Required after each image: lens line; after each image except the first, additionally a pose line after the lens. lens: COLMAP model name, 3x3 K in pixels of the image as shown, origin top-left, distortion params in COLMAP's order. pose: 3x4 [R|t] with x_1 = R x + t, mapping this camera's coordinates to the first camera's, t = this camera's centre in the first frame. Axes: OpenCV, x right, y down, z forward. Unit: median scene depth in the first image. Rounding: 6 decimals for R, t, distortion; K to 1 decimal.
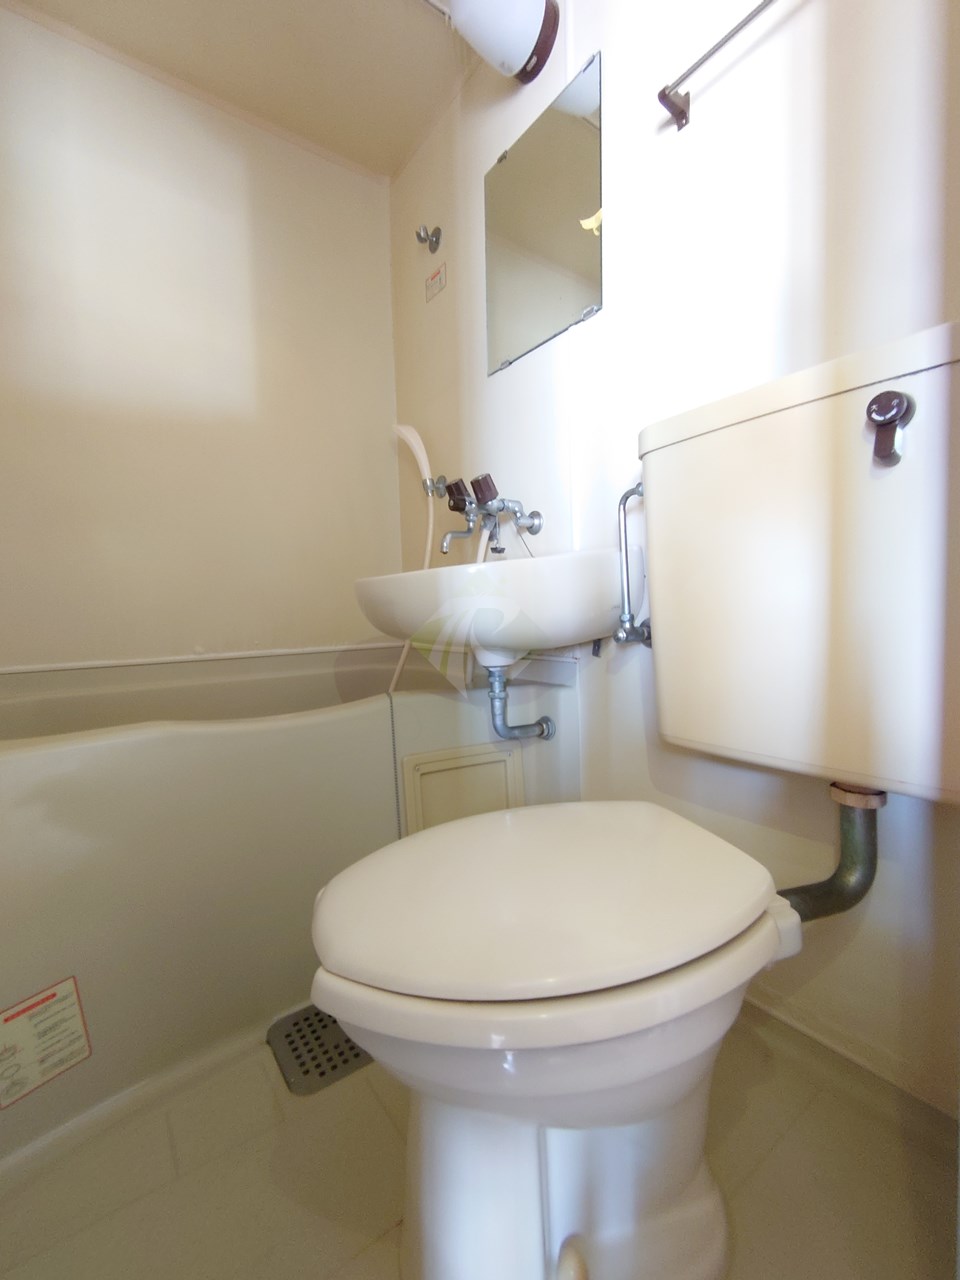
lens RADIAL K [[544.0, 0, 479.6], [0, 544.0, 652.0], [0, 0, 1]] dist [-0.000470, -0.000365]
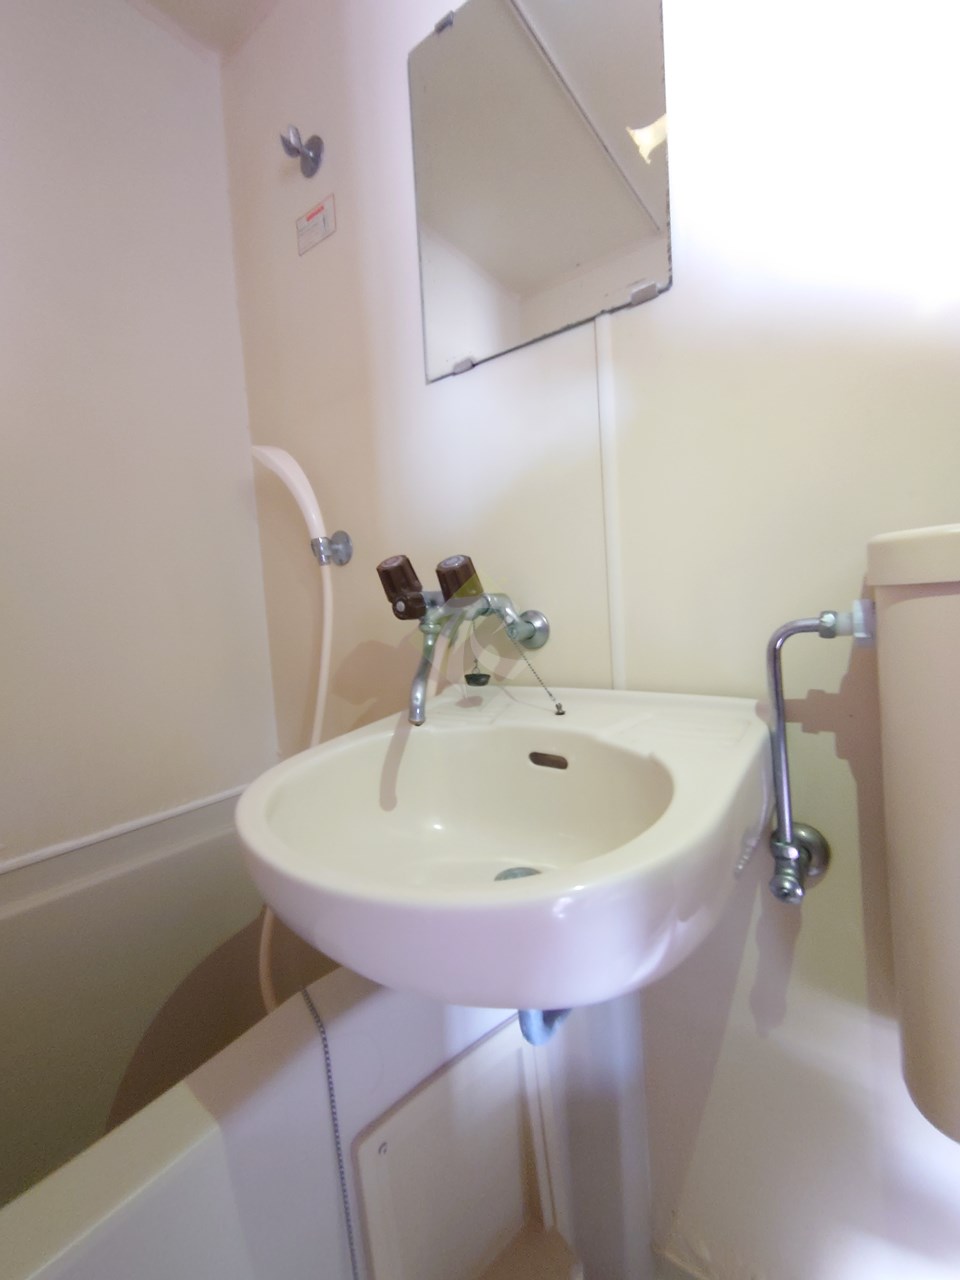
lens RADIAL K [[544.0, 0, 483.1], [0, 544.0, 642.8], [0, 0, 1]] dist [-0.000470, -0.000365]
pose [[0.951733, -0.058456, 0.301308, -0.137690], [0.063984, 0.997915, -0.008502, -0.221680], [-0.300183, 0.027371, 0.953489, 0.436117]]
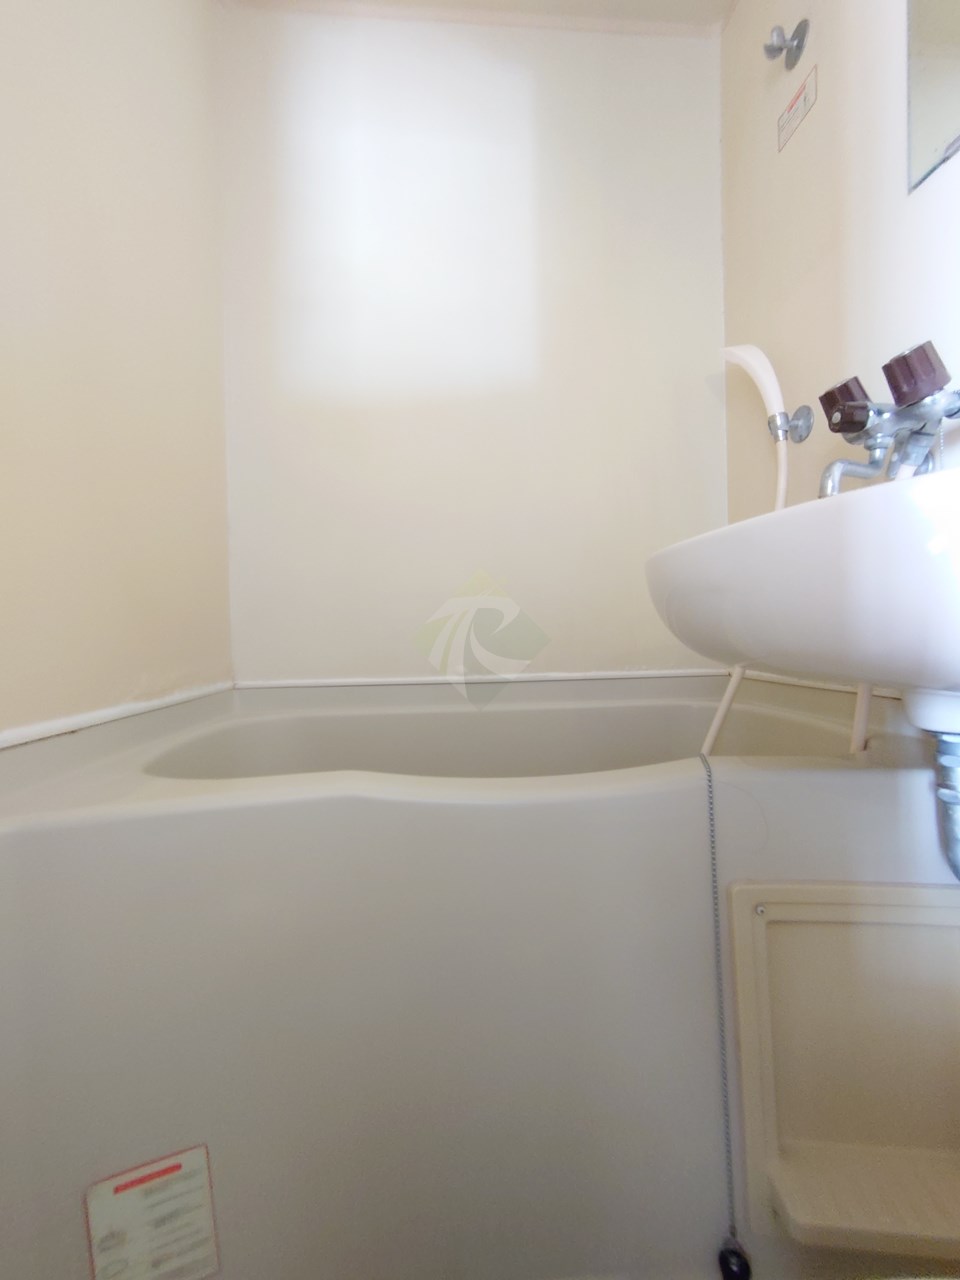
lens RADIAL K [[544.0, 0, 473.9], [0, 544.0, 643.7], [0, 0, 1]] dist [-0.000470, -0.000365]
pose [[0.842639, 0.009868, -0.538389, -0.060711], [-0.038660, 0.998360, -0.042210, -0.011183], [0.537090, 0.056382, 0.841639, 0.352866]]
